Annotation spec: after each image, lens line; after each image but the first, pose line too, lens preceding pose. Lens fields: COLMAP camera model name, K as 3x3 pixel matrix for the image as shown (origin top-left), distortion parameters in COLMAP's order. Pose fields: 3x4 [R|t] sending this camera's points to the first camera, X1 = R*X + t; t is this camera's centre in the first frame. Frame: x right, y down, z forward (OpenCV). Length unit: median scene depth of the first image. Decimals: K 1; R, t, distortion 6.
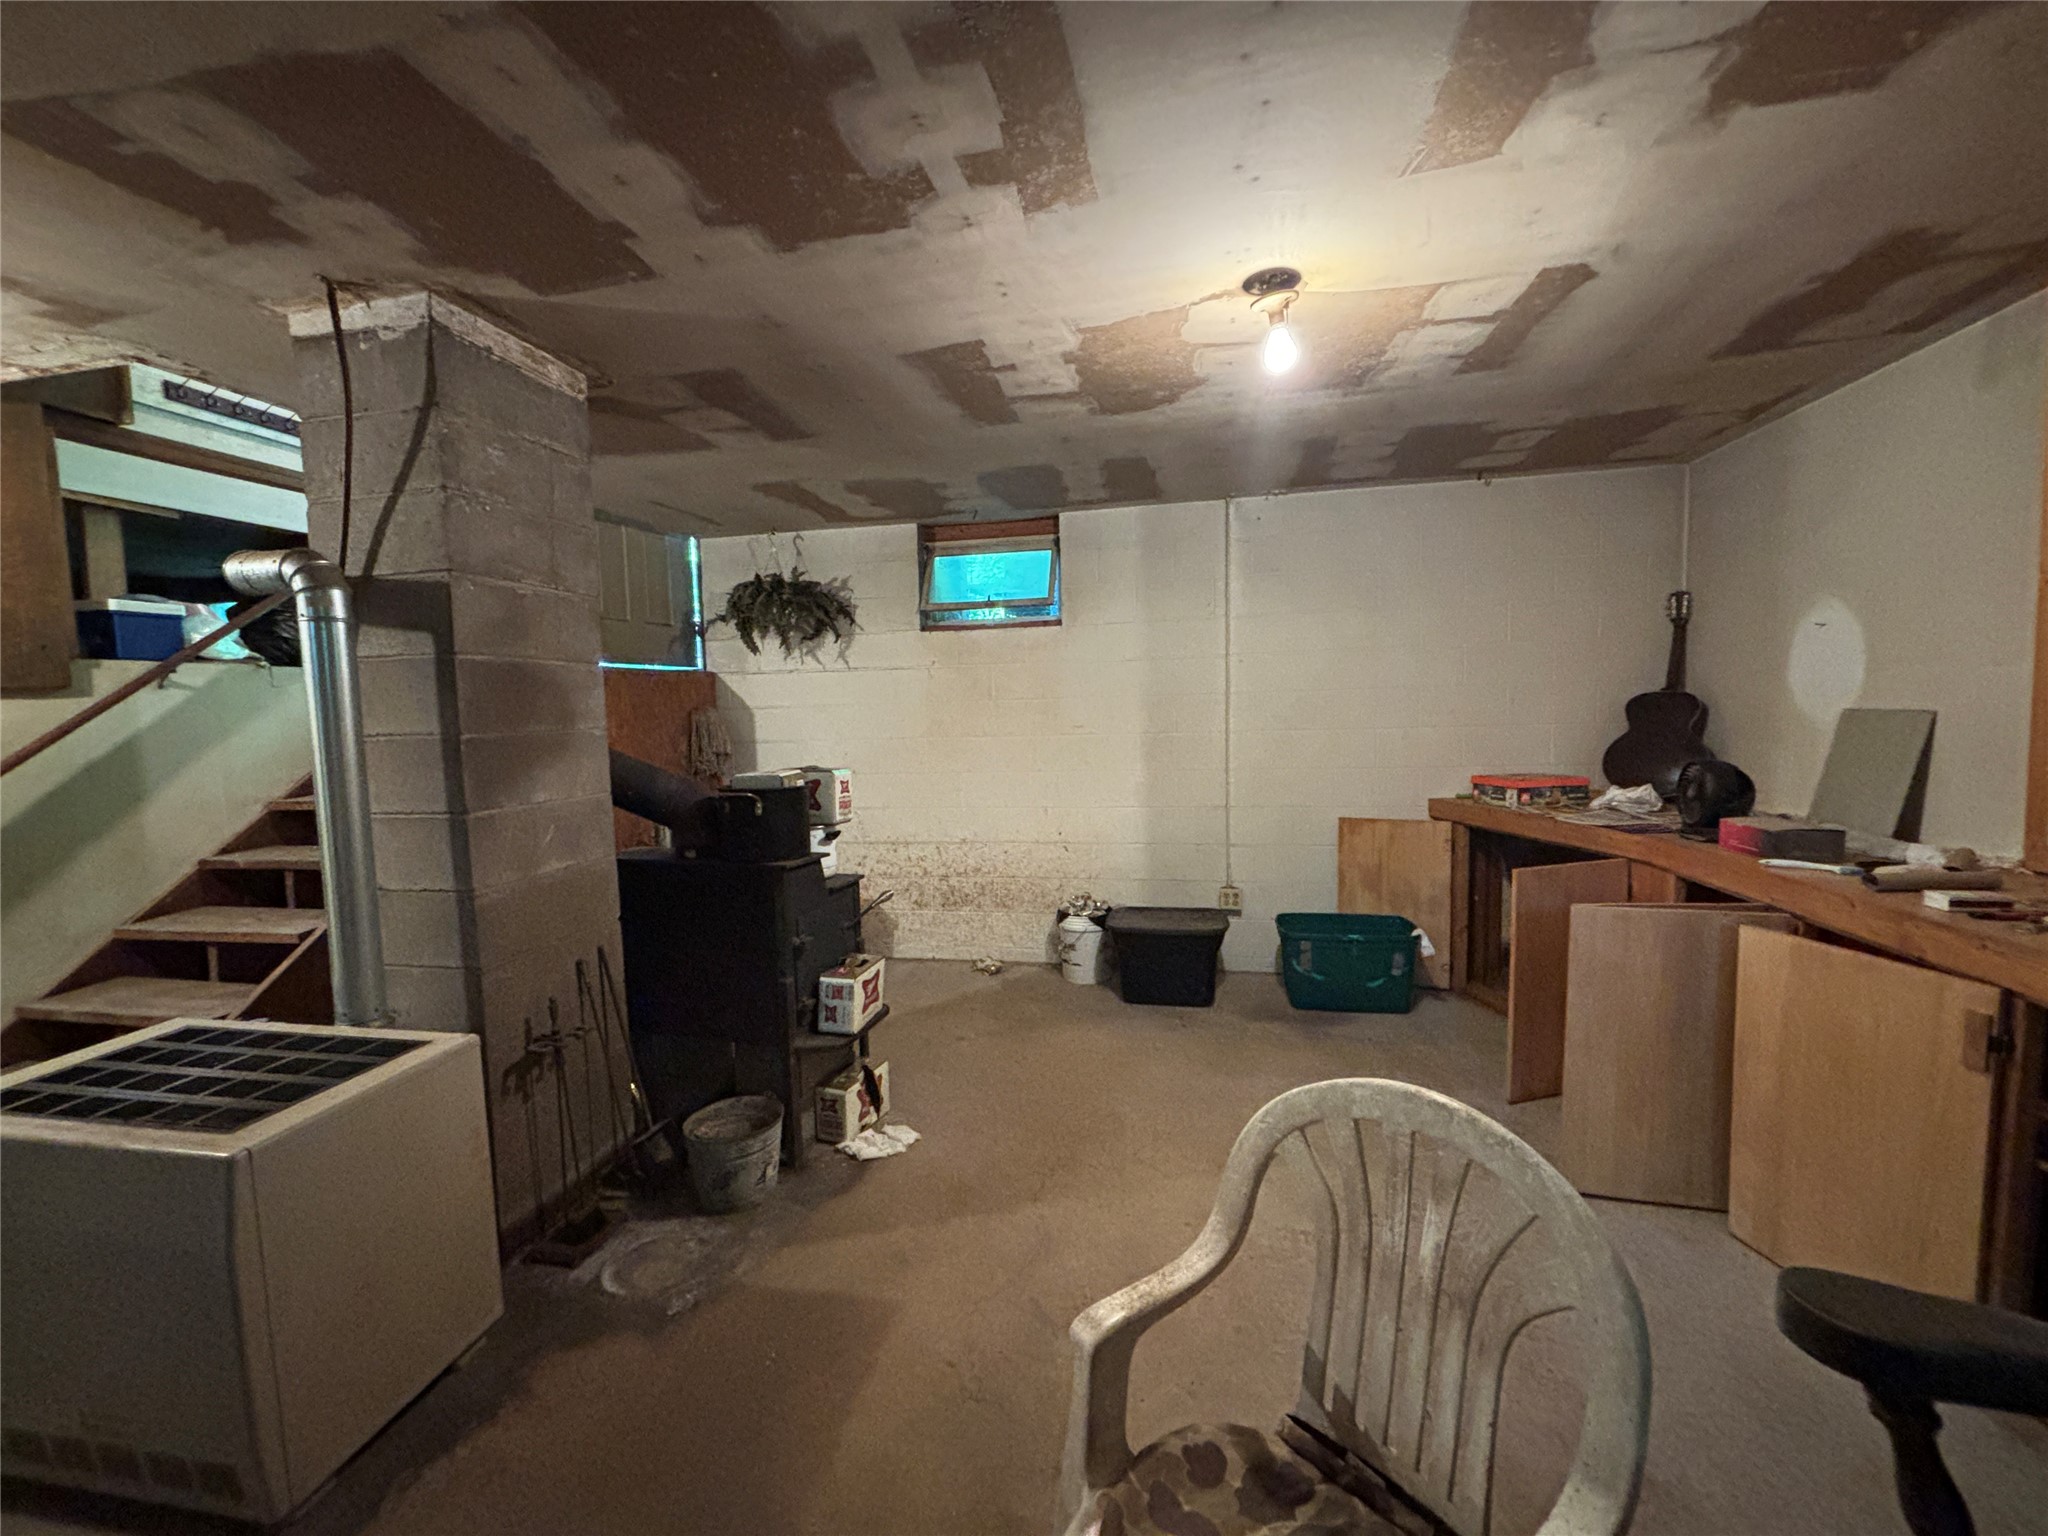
lens RADIAL K [[822.3, 0, 1024.6], [0, 822.3, 767.4], [0, 0, 1]] dist [0.000682, -0.000382]
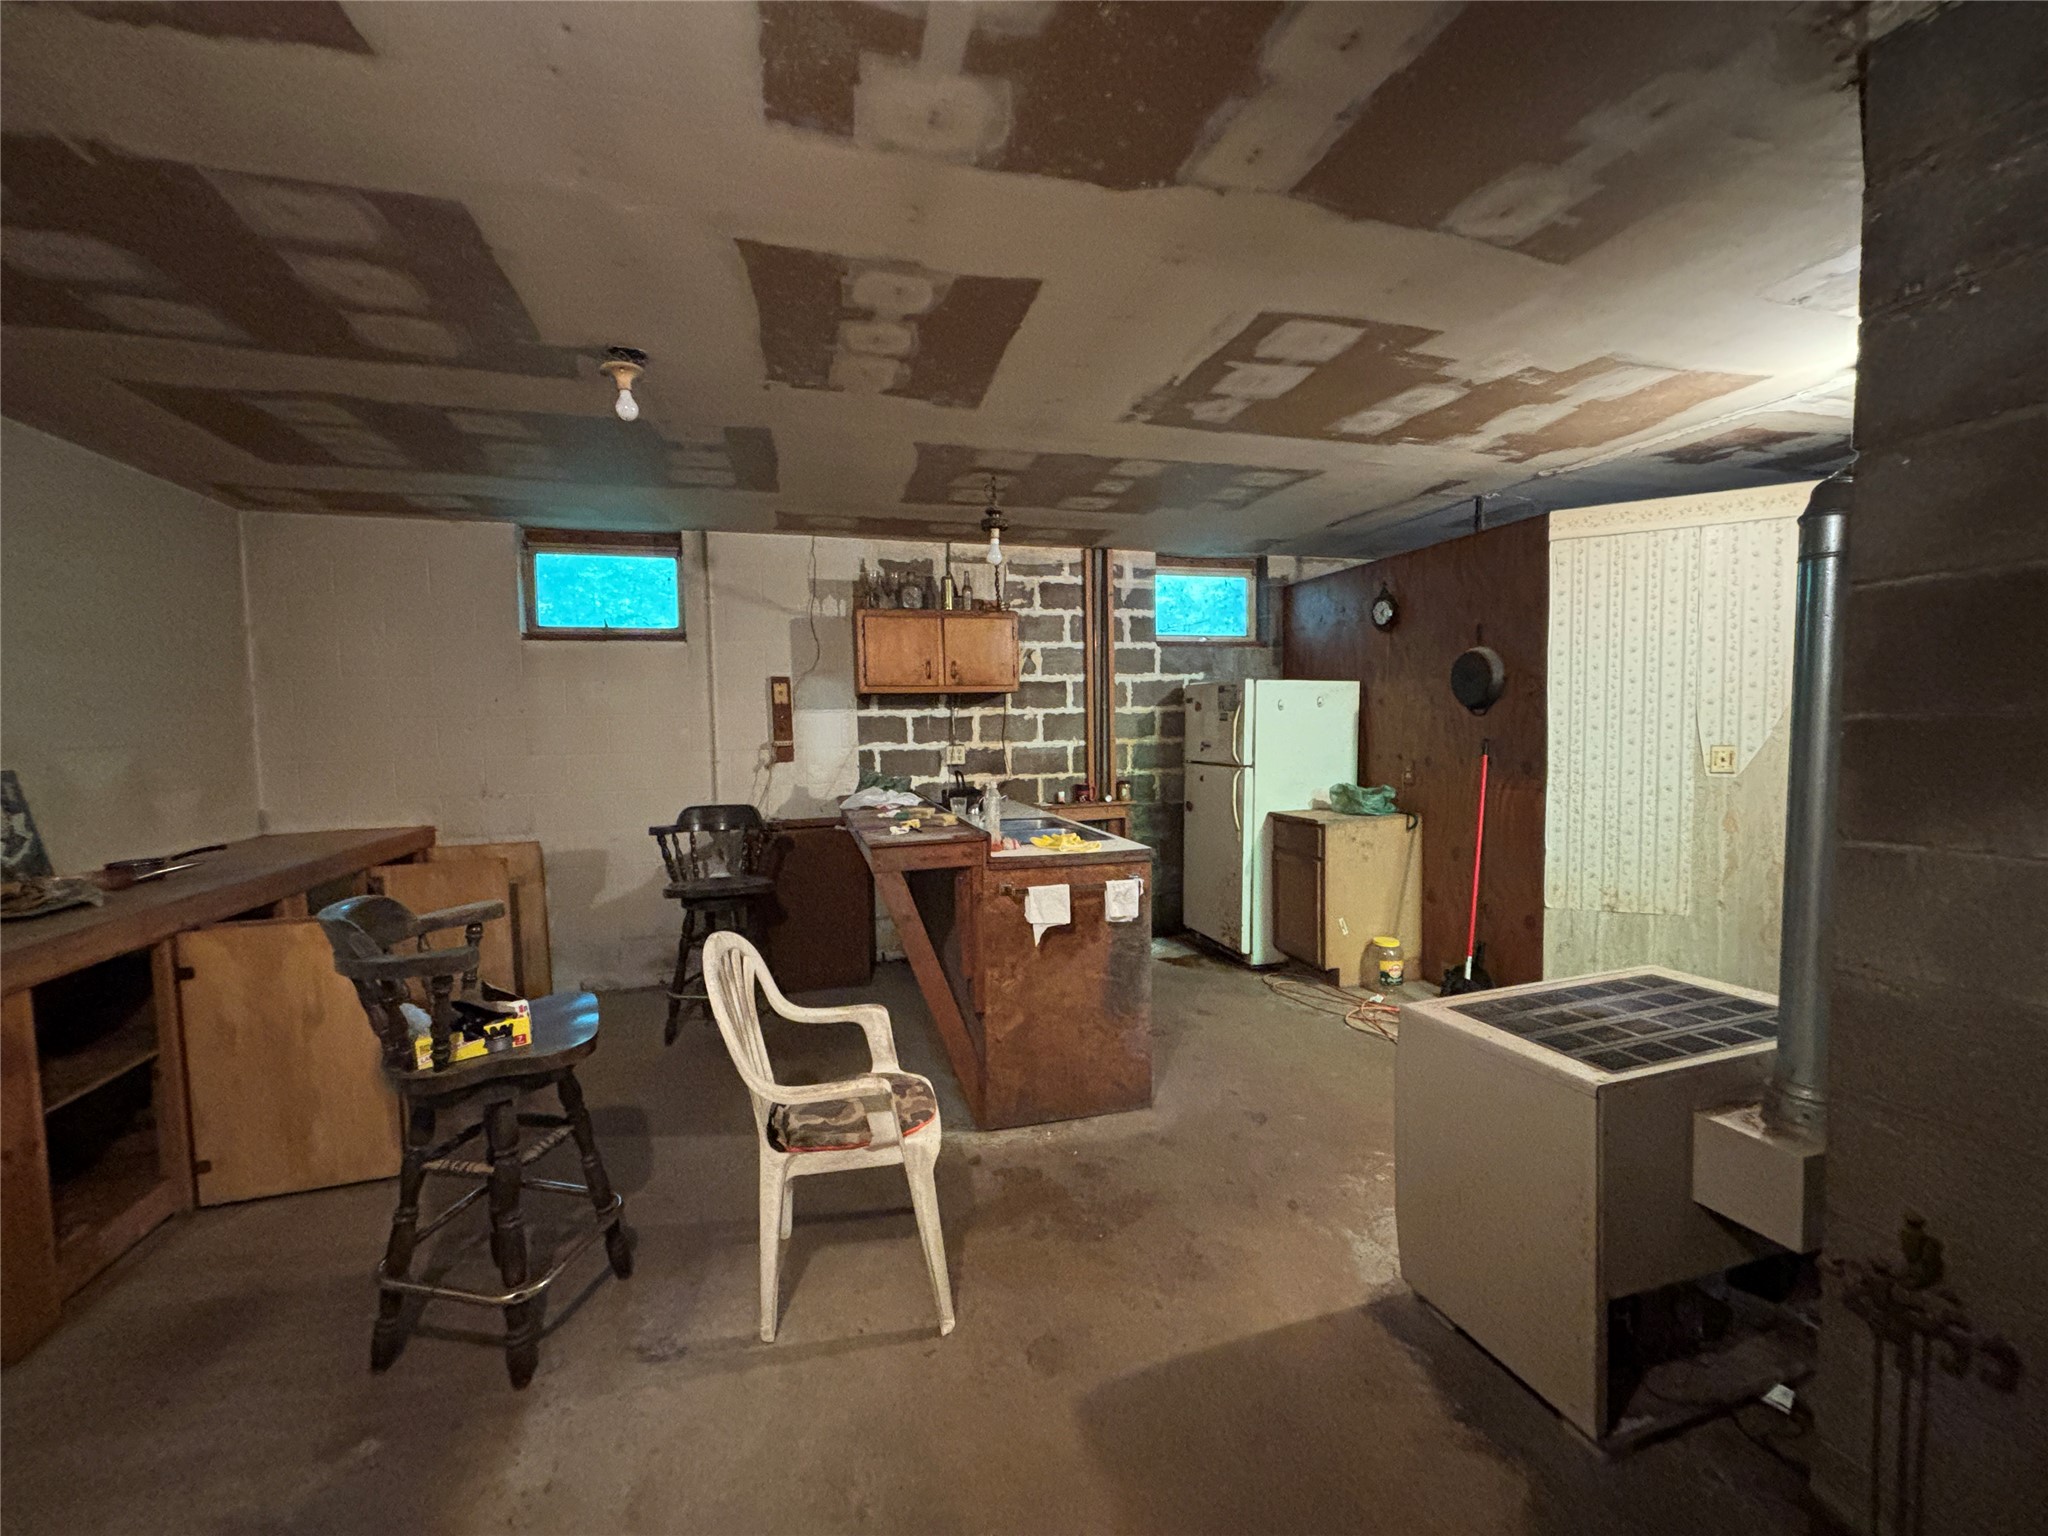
lens RADIAL K [[822.3, 0, 1024.7], [0, 822.3, 772.7], [0, 0, 1]] dist [0.000682, -0.000382]
pose [[-0.884682, 0.071041, -0.460750, 0.200951], [0.008655, 0.990654, 0.136127, -0.104315], [0.466115, 0.116441, -0.877028, 1.535185]]
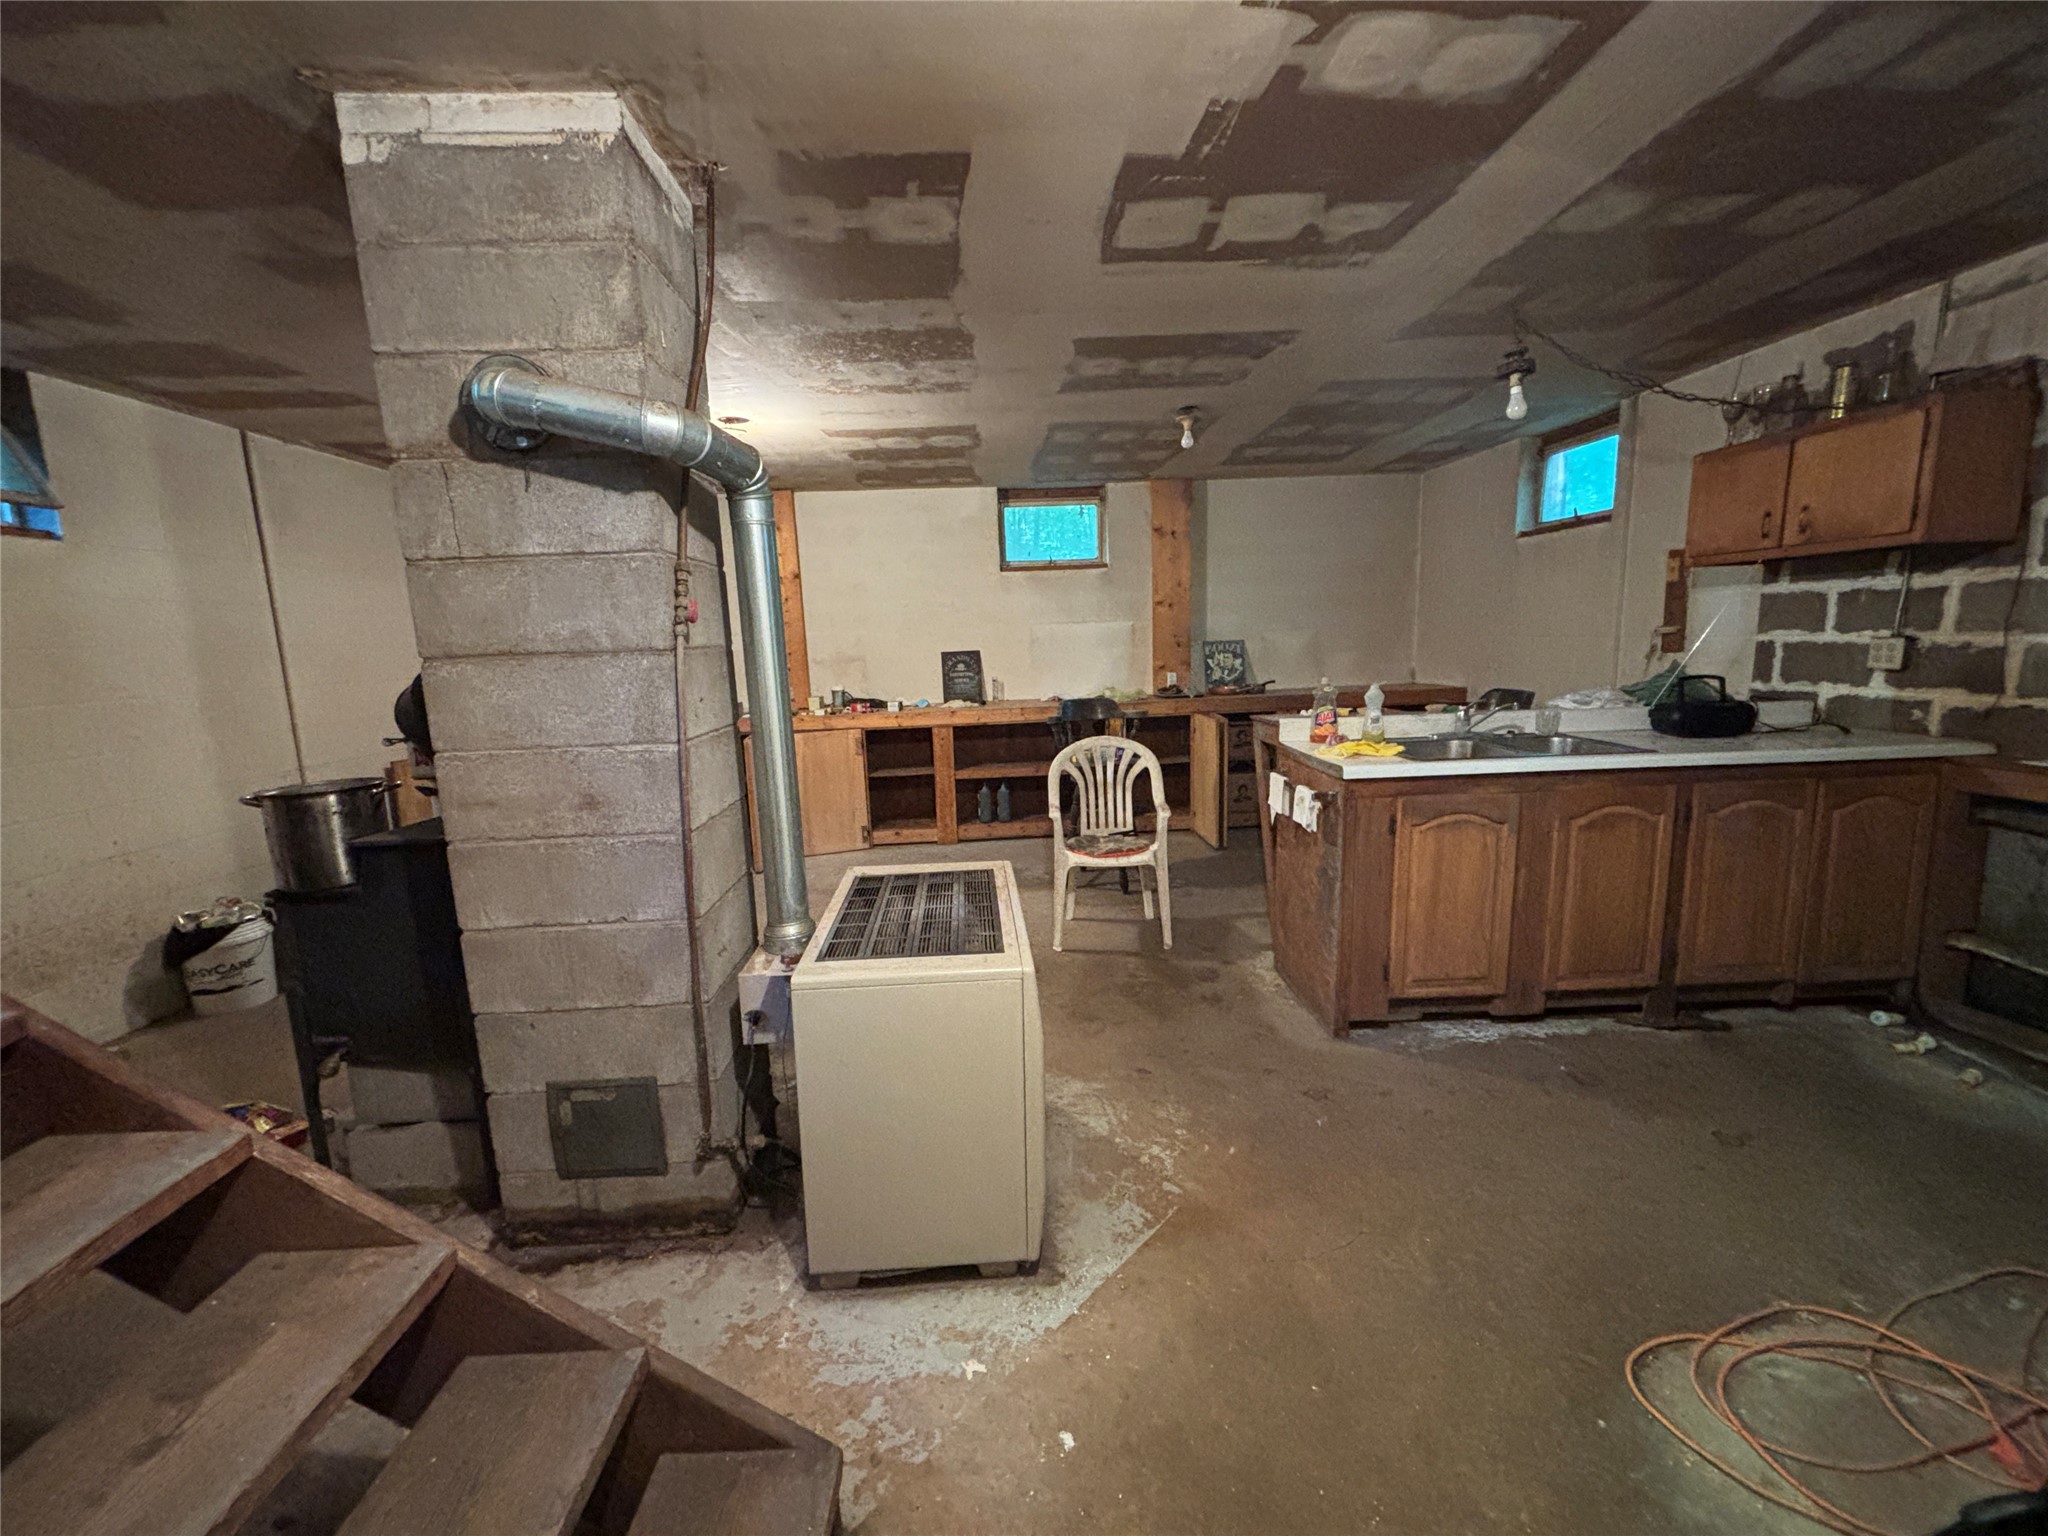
lens RADIAL K [[822.3, 0, 1019.7], [0, 822.3, 771.2], [0, 0, 1]] dist [0.000682, -0.000382]
pose [[-0.240486, -0.122429, 0.962901, -2.194727], [0.112067, 0.981878, 0.152830, -0.003983], [-0.964162, 0.144663, -0.222408, 1.094937]]
